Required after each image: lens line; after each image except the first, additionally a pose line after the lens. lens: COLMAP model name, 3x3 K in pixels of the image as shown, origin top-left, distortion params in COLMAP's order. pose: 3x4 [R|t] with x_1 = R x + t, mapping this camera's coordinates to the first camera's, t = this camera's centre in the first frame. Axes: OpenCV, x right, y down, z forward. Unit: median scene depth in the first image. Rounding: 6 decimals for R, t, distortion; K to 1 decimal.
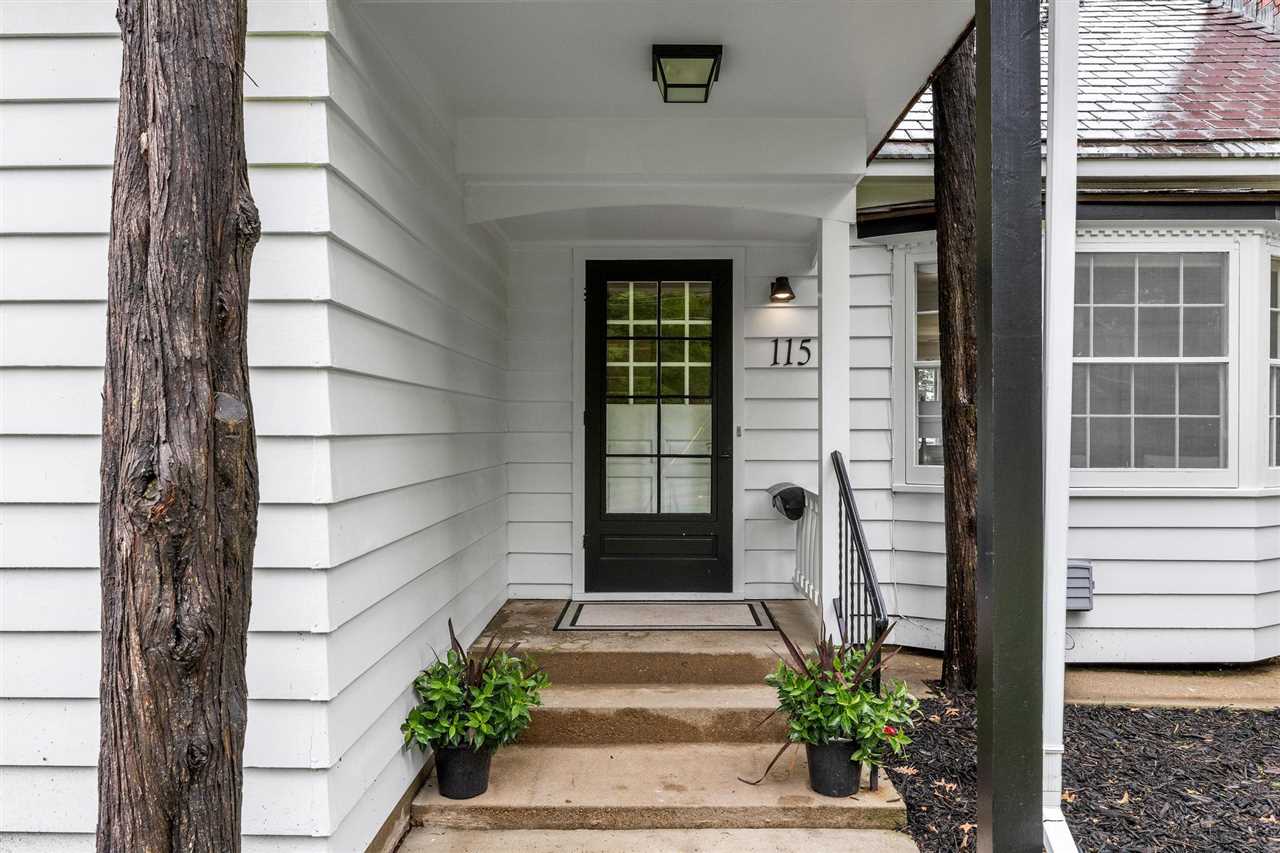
lens RADIAL K [[897.0, 0, 640.9], [0, 897.0, 428.9], [0, 0, 1]] dist [-0.013991, -0.002446]
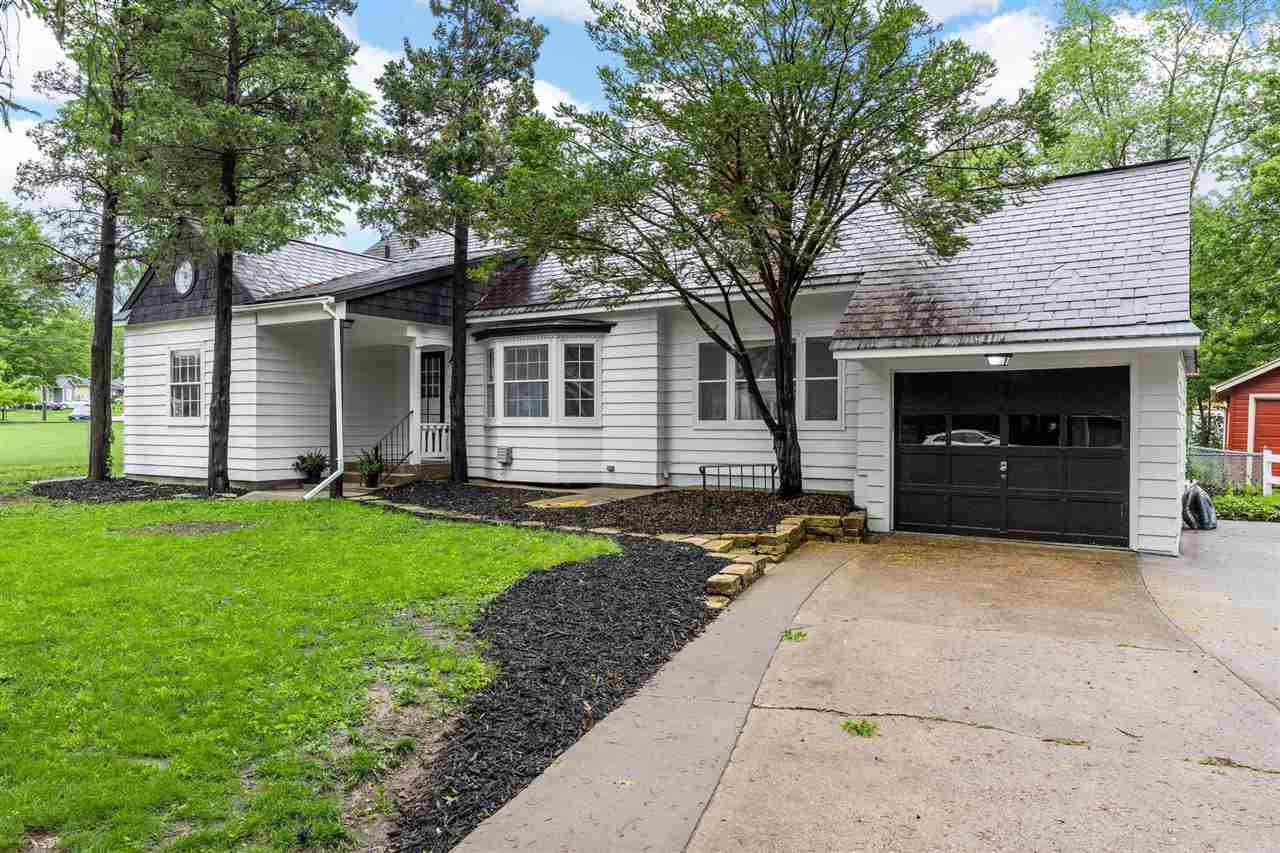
lens RADIAL K [[901.3, 0, 637.1], [0, 901.3, 424.6], [0, 0, 1]] dist [0.000301, -0.002471]
pose [[0.837205, 0.002733, -0.546883, 2.458985], [-0.005072, 0.999983, -0.002767, 0.074439], [0.546866, 0.005090, 0.837205, -1.302225]]
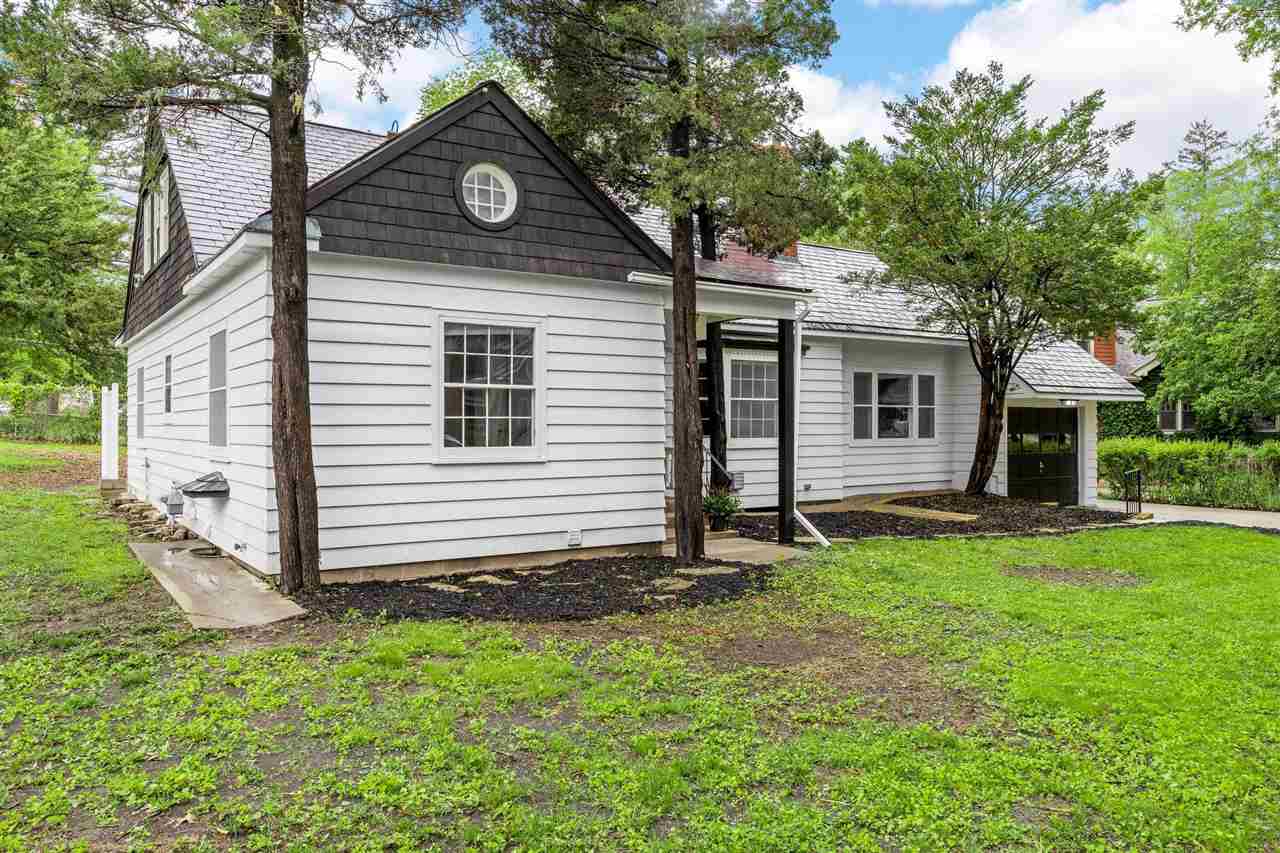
lens RADIAL K [[925.7, 0, 643.2], [0, 925.7, 426.2], [0, 0, 1]] dist [-0.004657, 0.000827]
pose [[0.826075, -0.001554, 0.563558, -1.316833], [0.002581, 0.999996, -0.001025, 0.009626], [-0.563554, 0.002301, 0.826076, -1.162159]]
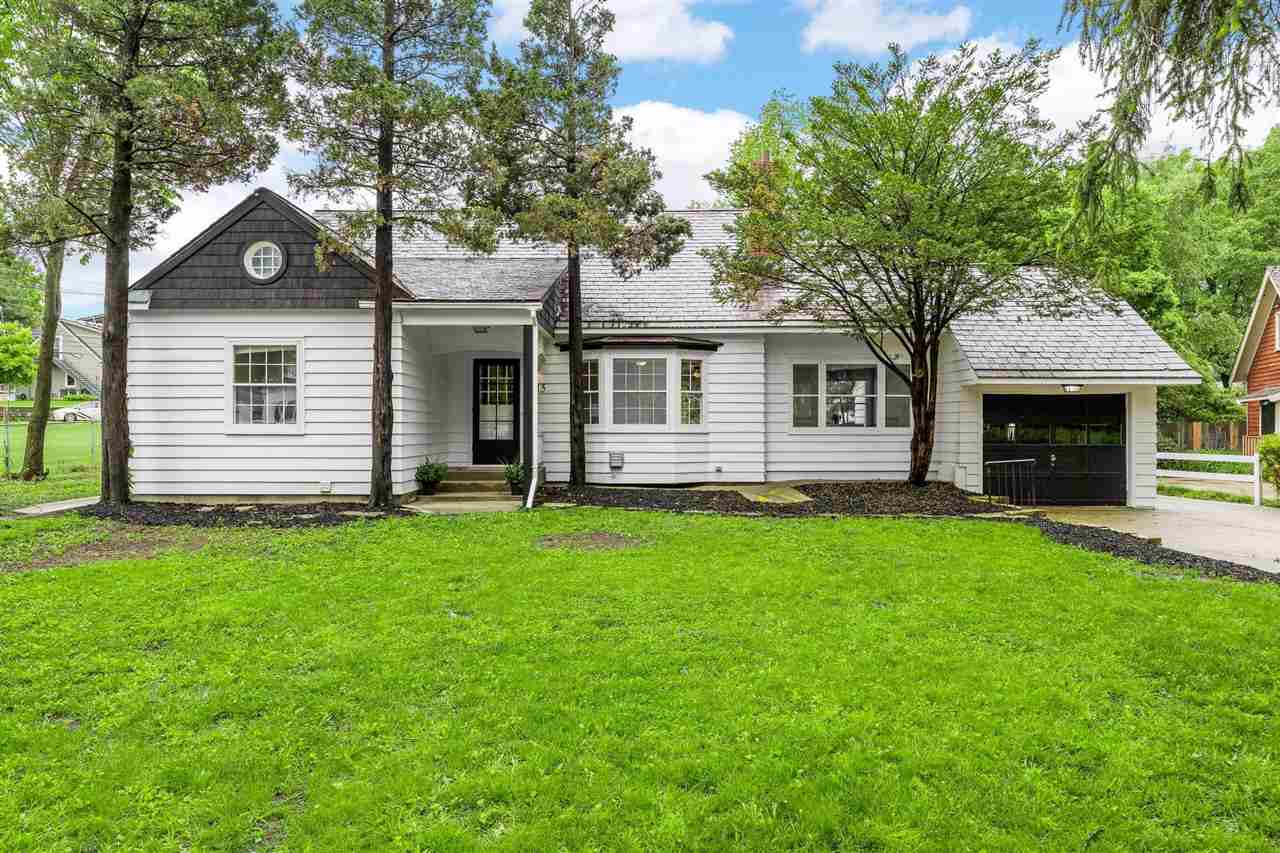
lens RADIAL K [[834.8, 0, 638.5], [0, 834.8, 422.8], [0, 0, 1]] dist [0.001406, 0.002095]
pose [[0.999968, -0.000038, 0.007994, 0.516047], [0.000110, 0.999959, -0.009031, 0.065143], [-0.007994, 0.009032, 0.999927, -2.008707]]
